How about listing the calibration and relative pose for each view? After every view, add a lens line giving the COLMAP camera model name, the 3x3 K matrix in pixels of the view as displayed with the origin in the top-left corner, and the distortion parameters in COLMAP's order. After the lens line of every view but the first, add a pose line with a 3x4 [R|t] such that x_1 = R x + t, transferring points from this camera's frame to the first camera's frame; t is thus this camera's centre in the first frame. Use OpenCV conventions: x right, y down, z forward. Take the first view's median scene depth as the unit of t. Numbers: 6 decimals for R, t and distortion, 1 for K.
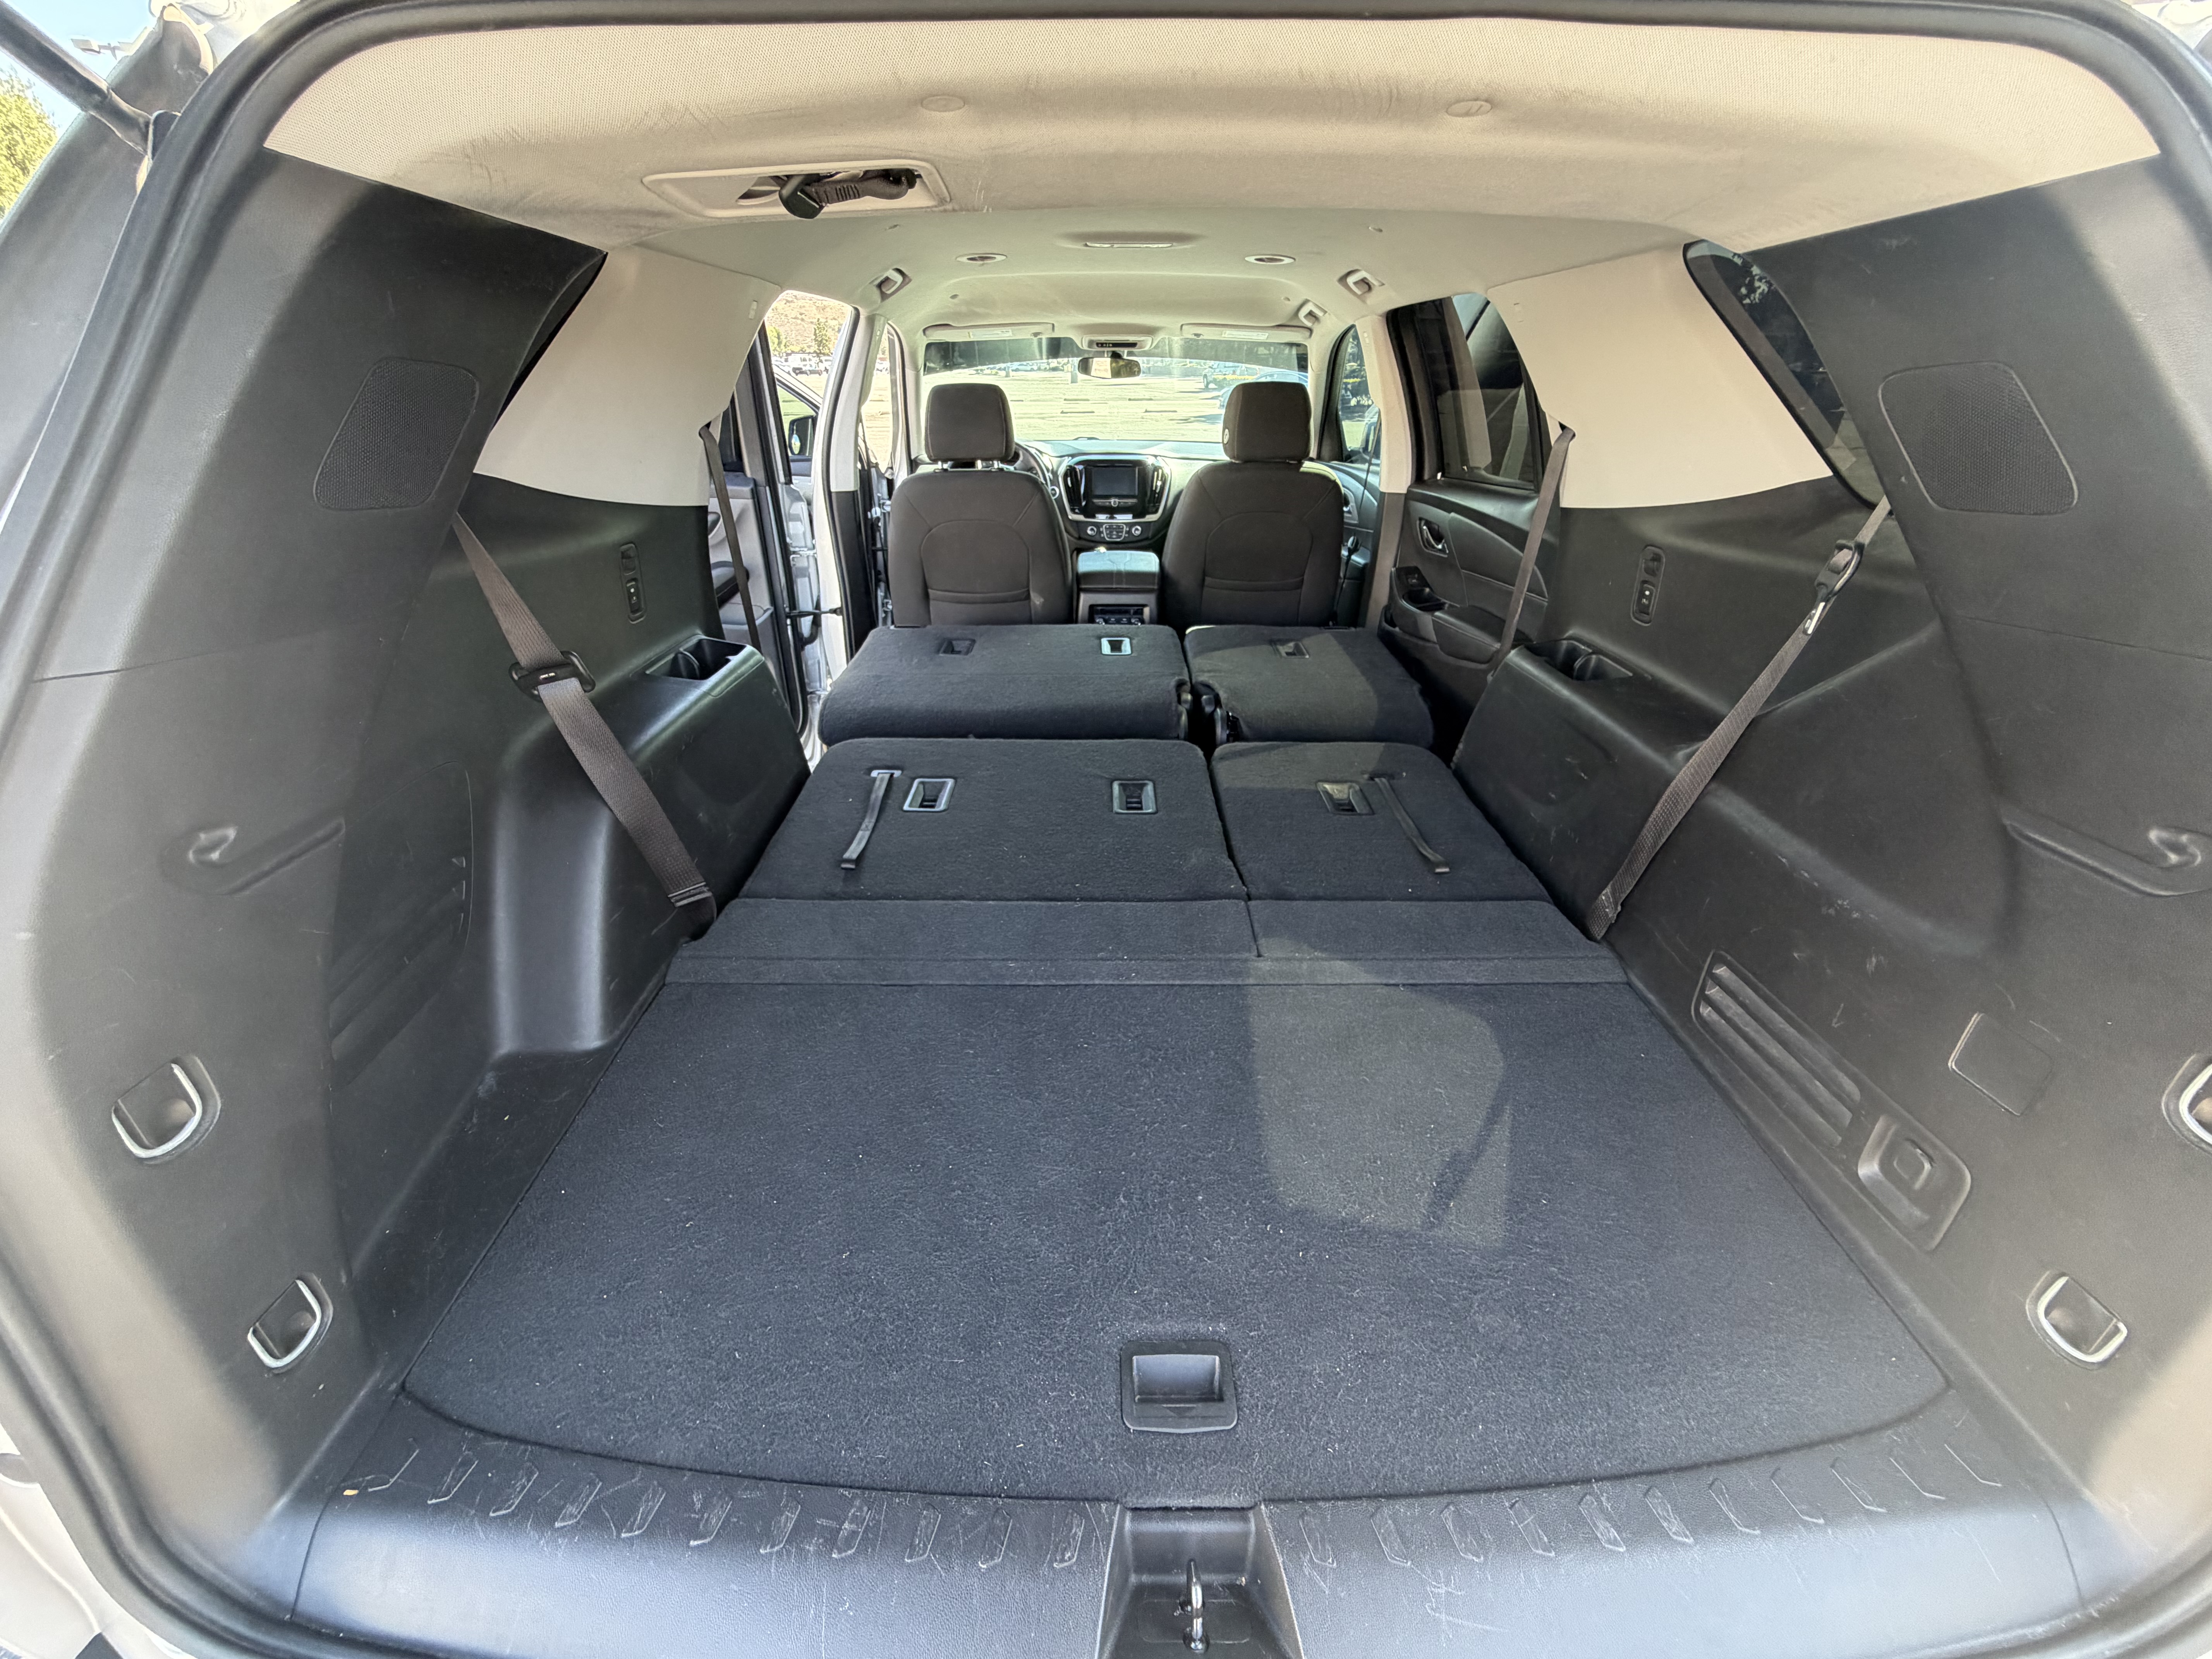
lens RADIAL K [[888.6, 0, 1098.6], [0, 888.6, 838.5], [0, 0, 1]] dist [0.003267, -0.000138]
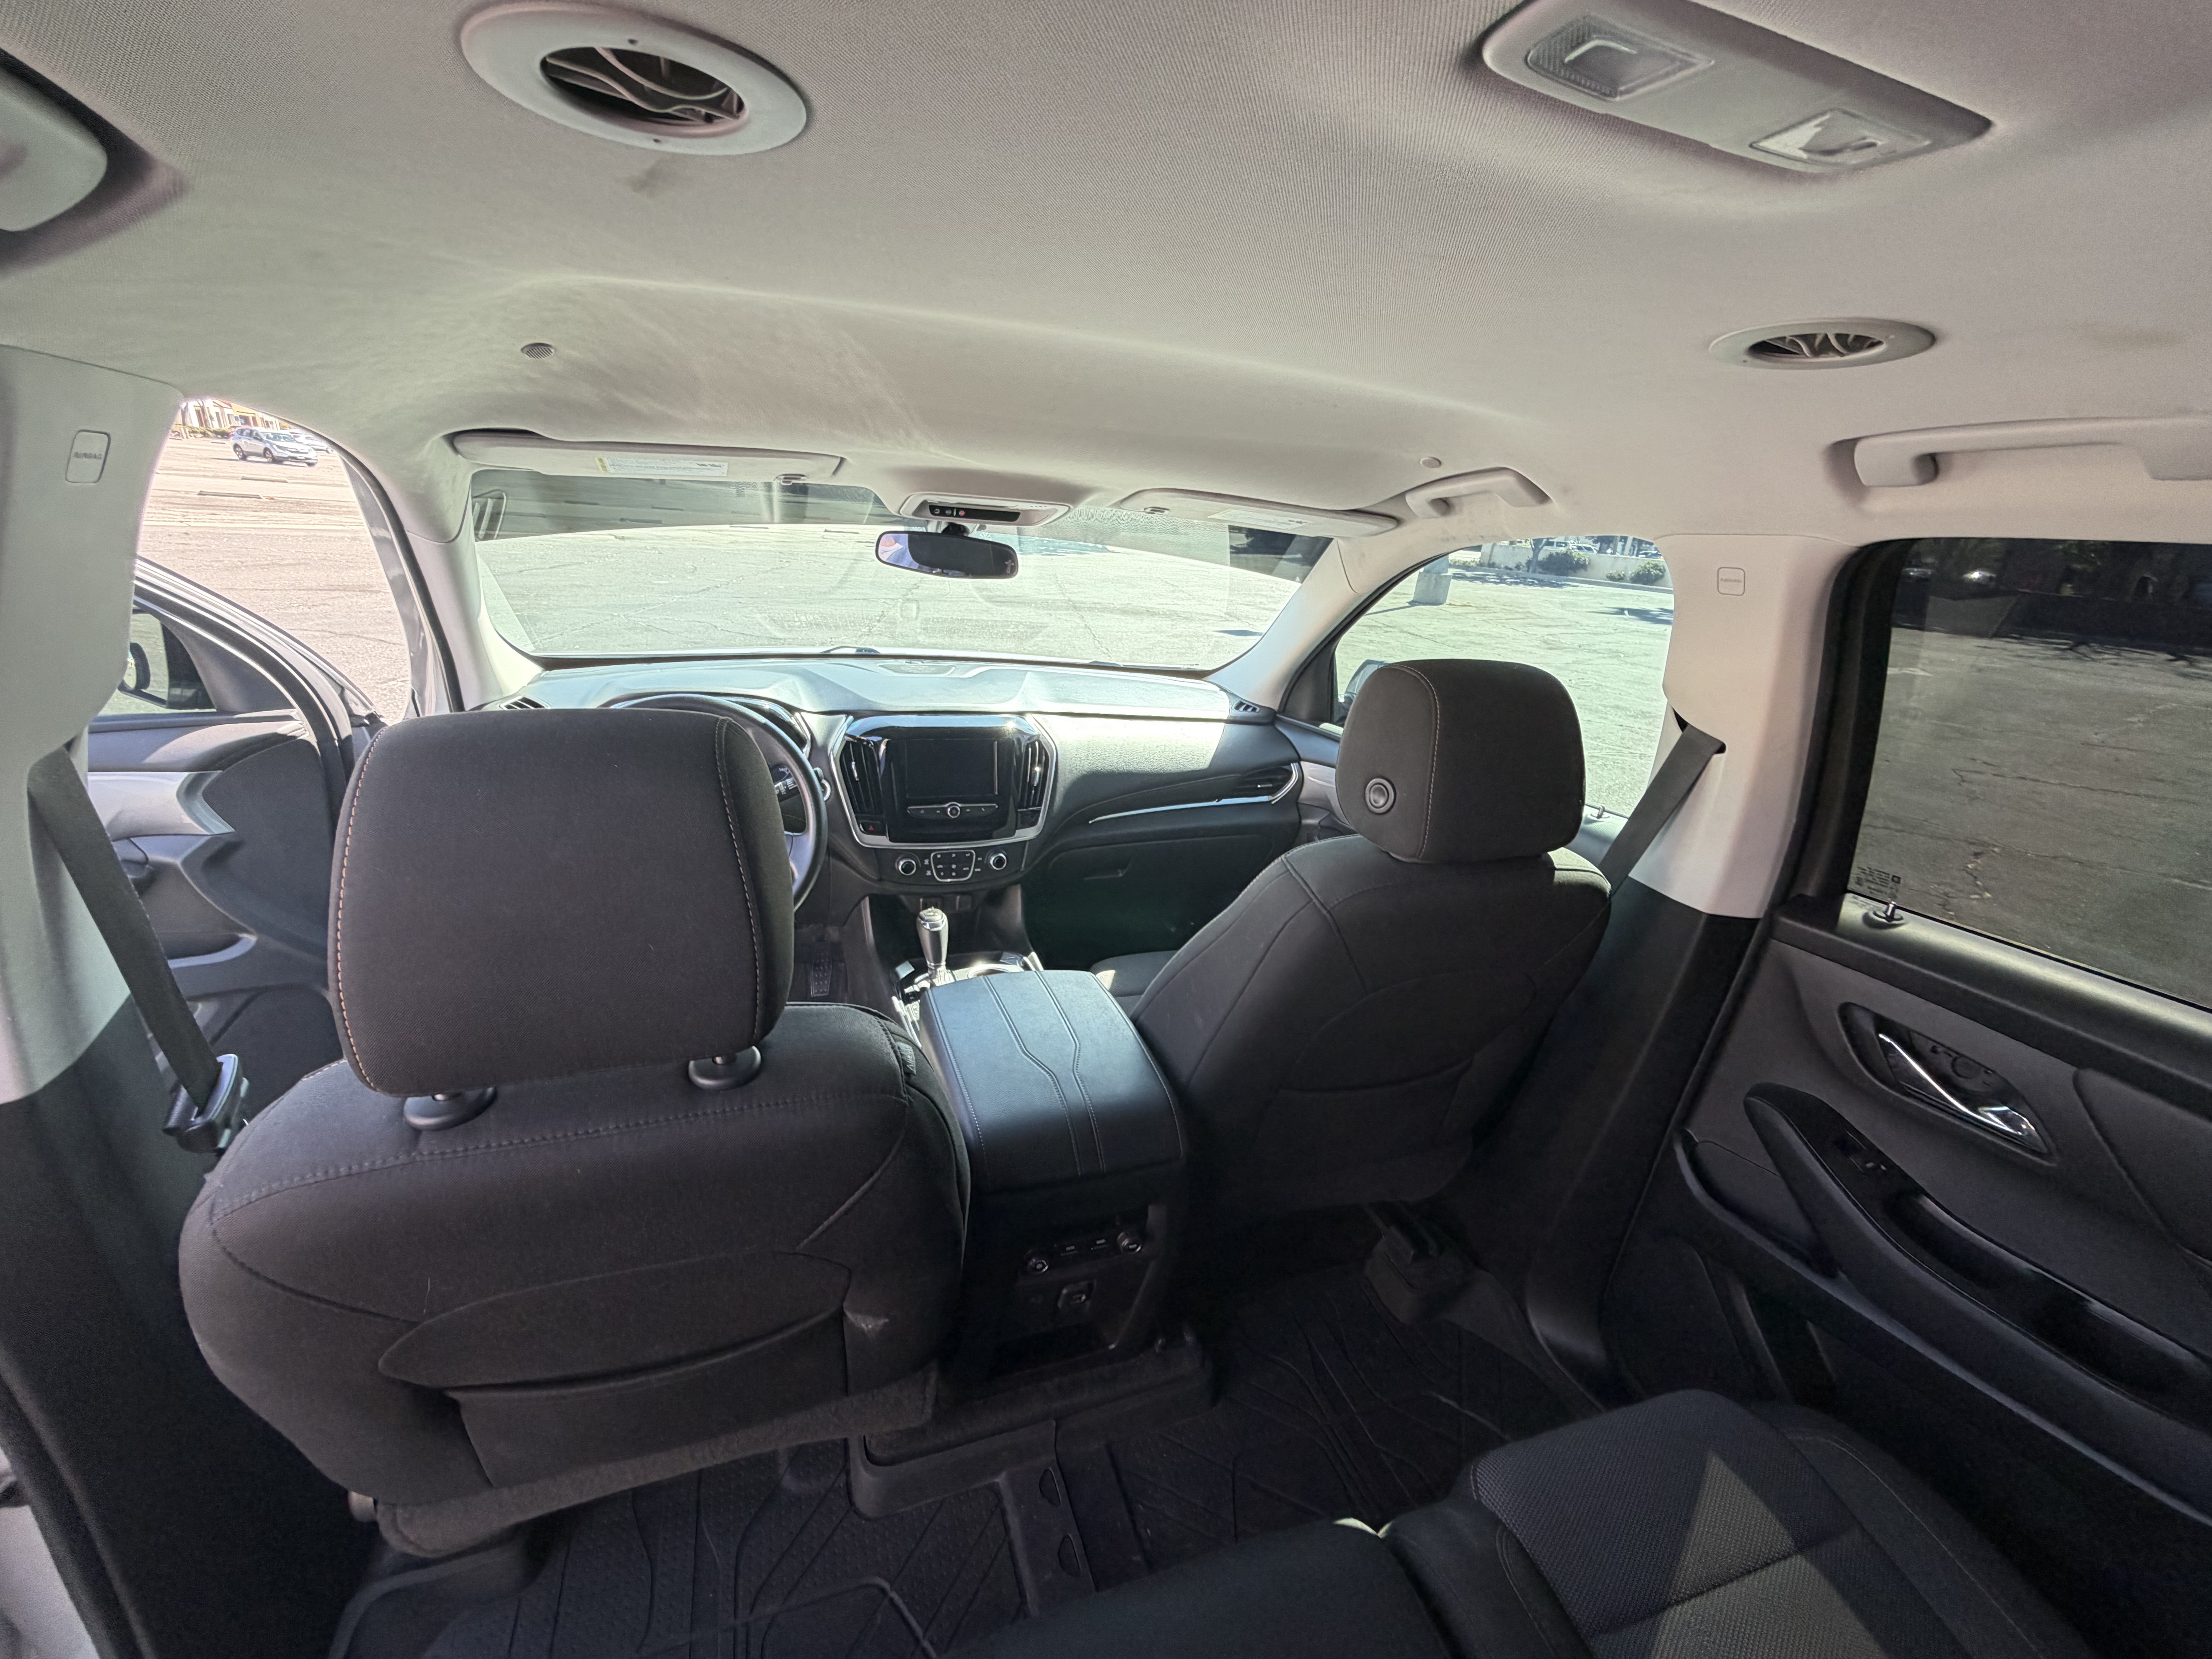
lens RADIAL K [[888.6, 0, 1098.6], [0, 888.6, 838.5], [0, 0, 1]] dist [0.003267, -0.000138]
pose [[0.939715, -0.049584, 0.338345, -0.074044], [0.091993, 0.989613, -0.110473, -0.304404], [-0.329353, 0.134938, 0.934515, 0.524710]]
